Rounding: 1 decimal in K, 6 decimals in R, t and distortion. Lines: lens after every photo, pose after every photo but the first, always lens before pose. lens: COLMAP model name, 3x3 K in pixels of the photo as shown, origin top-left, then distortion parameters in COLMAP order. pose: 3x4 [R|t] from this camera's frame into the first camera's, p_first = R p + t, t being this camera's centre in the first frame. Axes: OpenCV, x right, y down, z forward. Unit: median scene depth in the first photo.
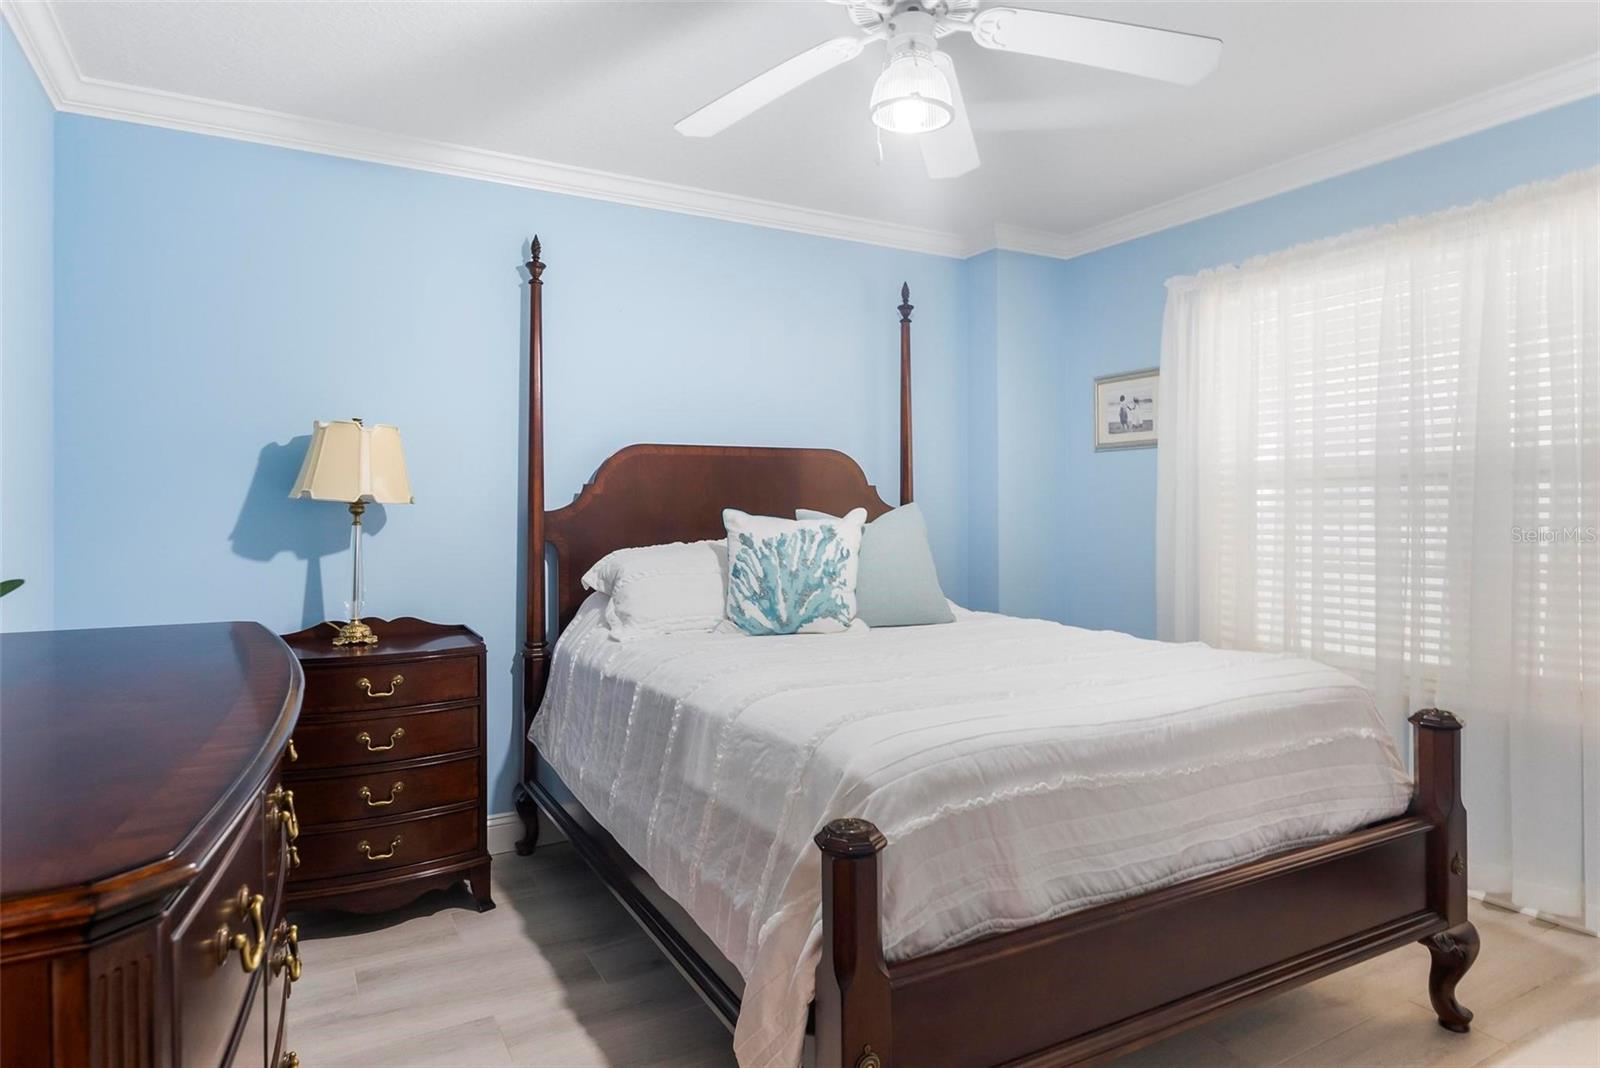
lens RADIAL K [[921.3, 0, 805.3], [0, 921.3, 523.4], [0, 0, 1]] dist [-0.000574, -0.001651]
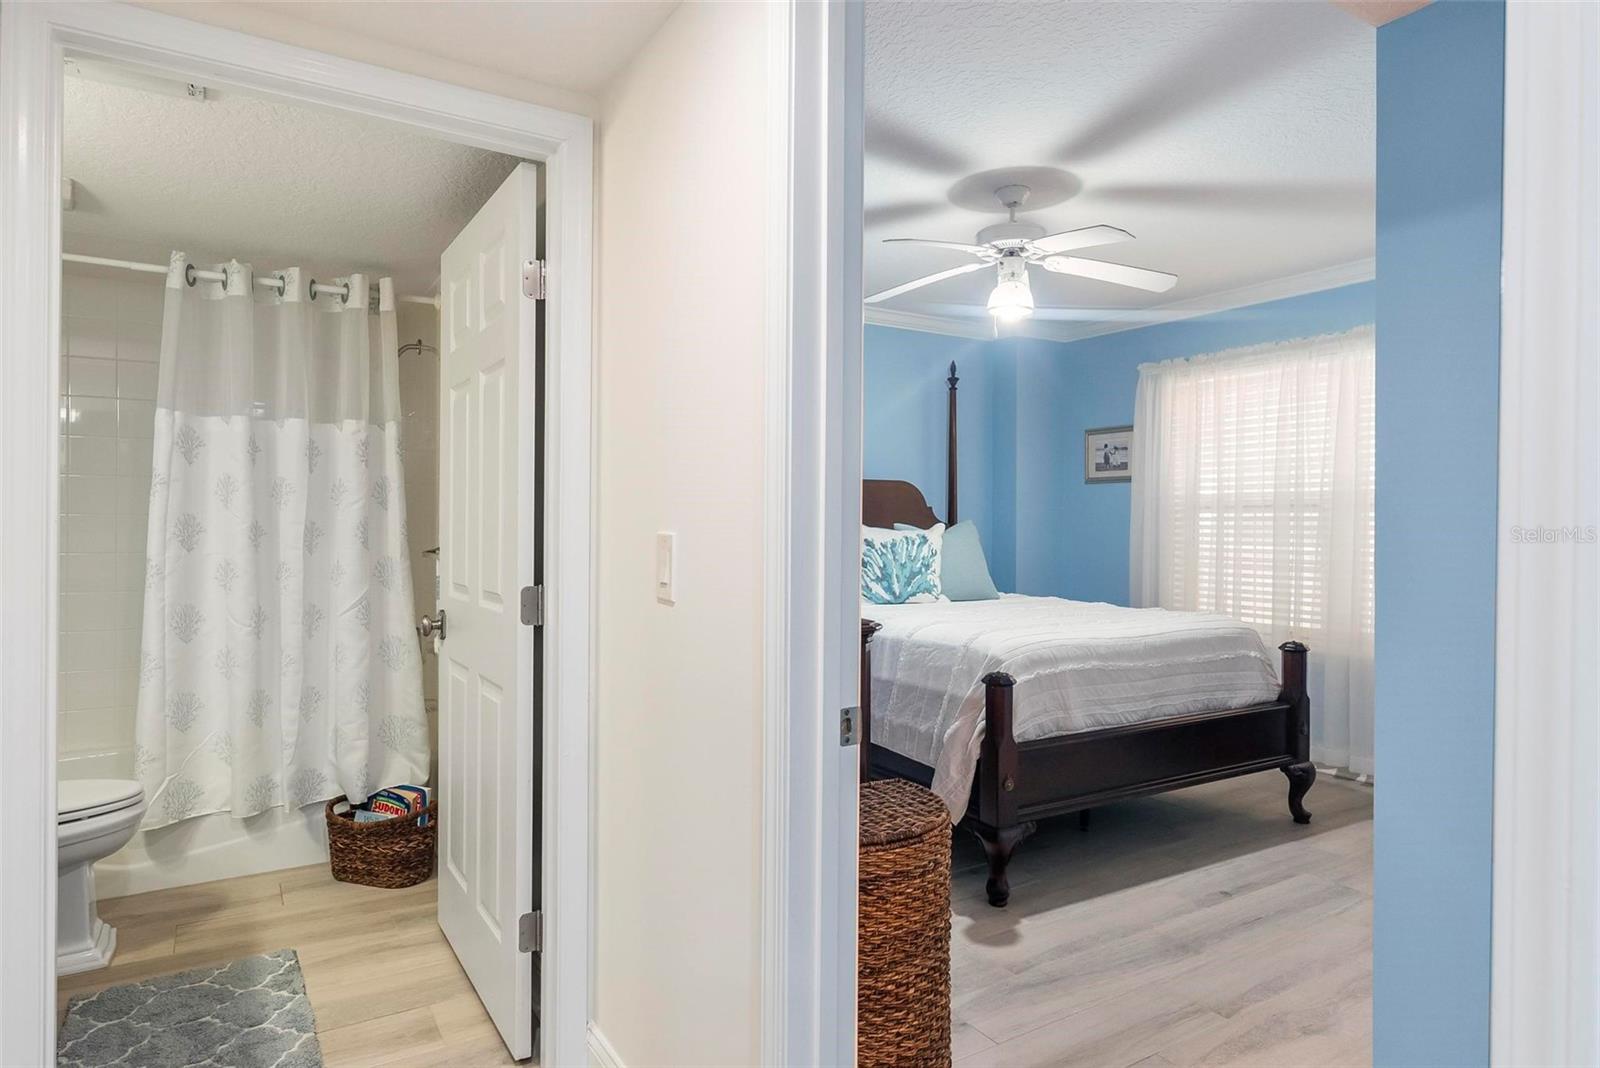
lens RADIAL K [[942.5, 0, 798.5], [0, 942.5, 533.2], [0, 0, 1]] dist [-0.001300, 0.000323]
pose [[0.999069, 0.011131, 0.041675, -0.248718], [-0.010931, 0.999928, -0.005030, 0.010986], [-0.041728, 0.004570, 0.999119, -0.562343]]
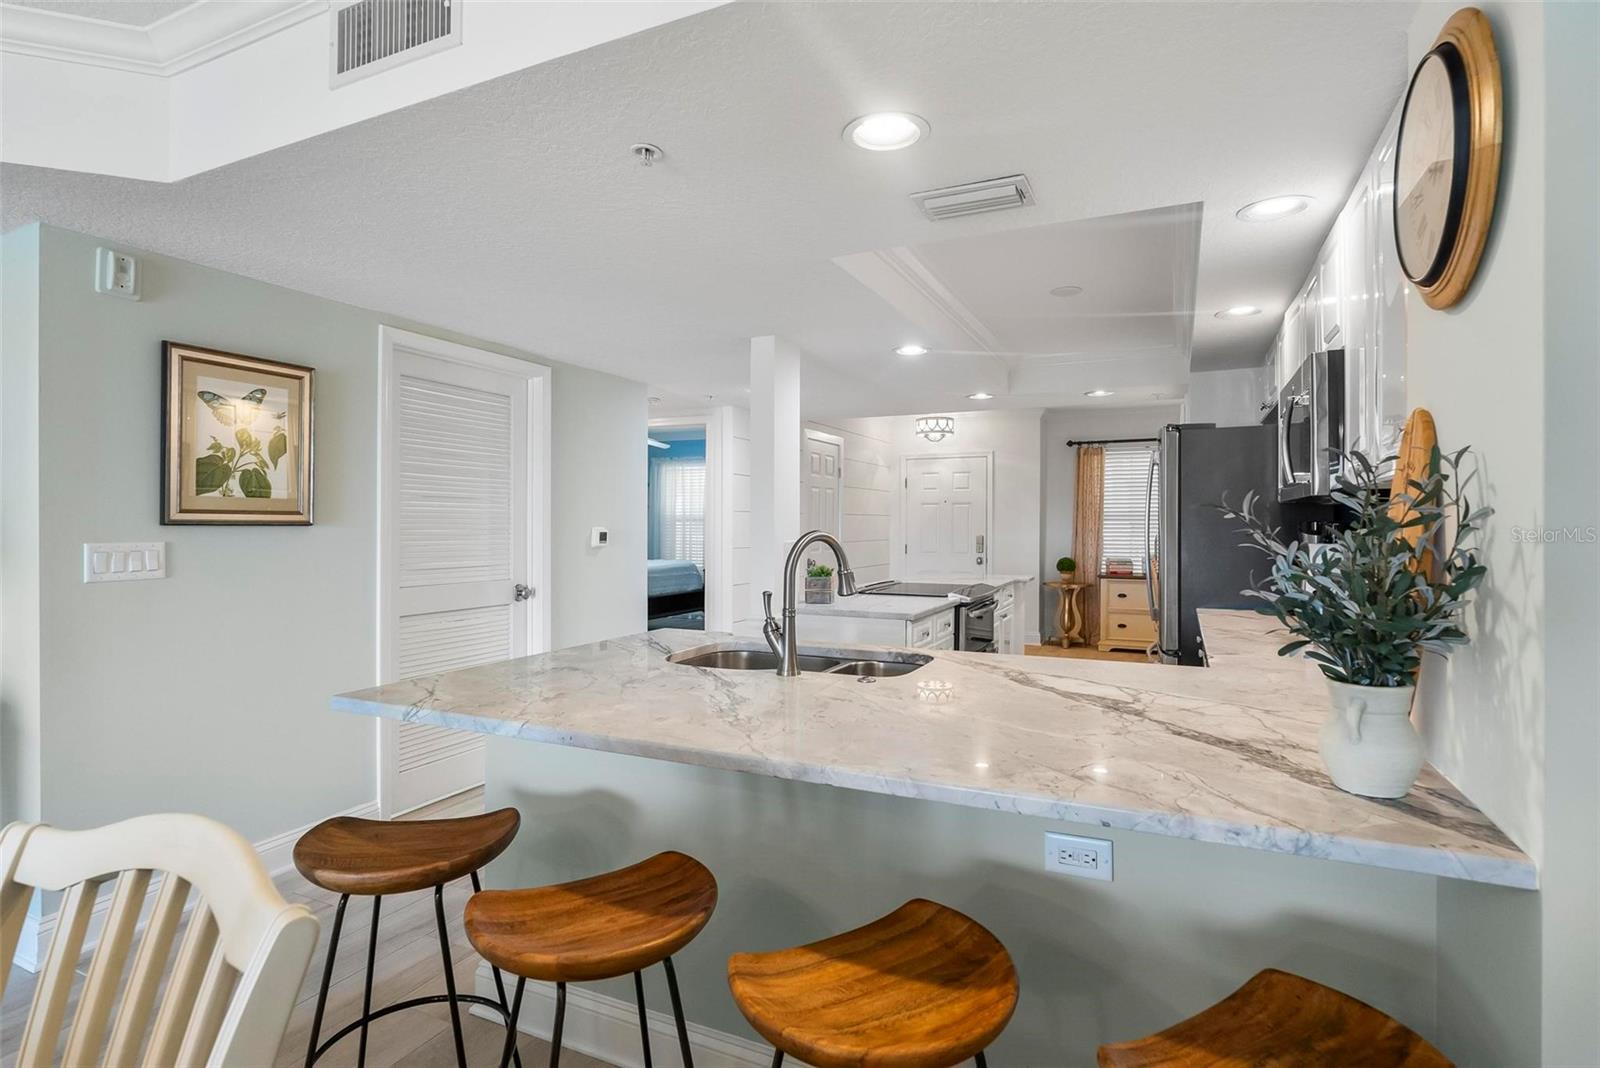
lens RADIAL K [[793.4, 0, 806.3], [0, 793.4, 528.2], [0, 0, 1]] dist [-0.006331, -0.000132]
pose [[0.816529, 0.006020, 0.577273, -1.039279], [-0.000673, 0.999955, -0.009475, 0.016445], [-0.577304, 0.007348, 0.816496, -2.149355]]
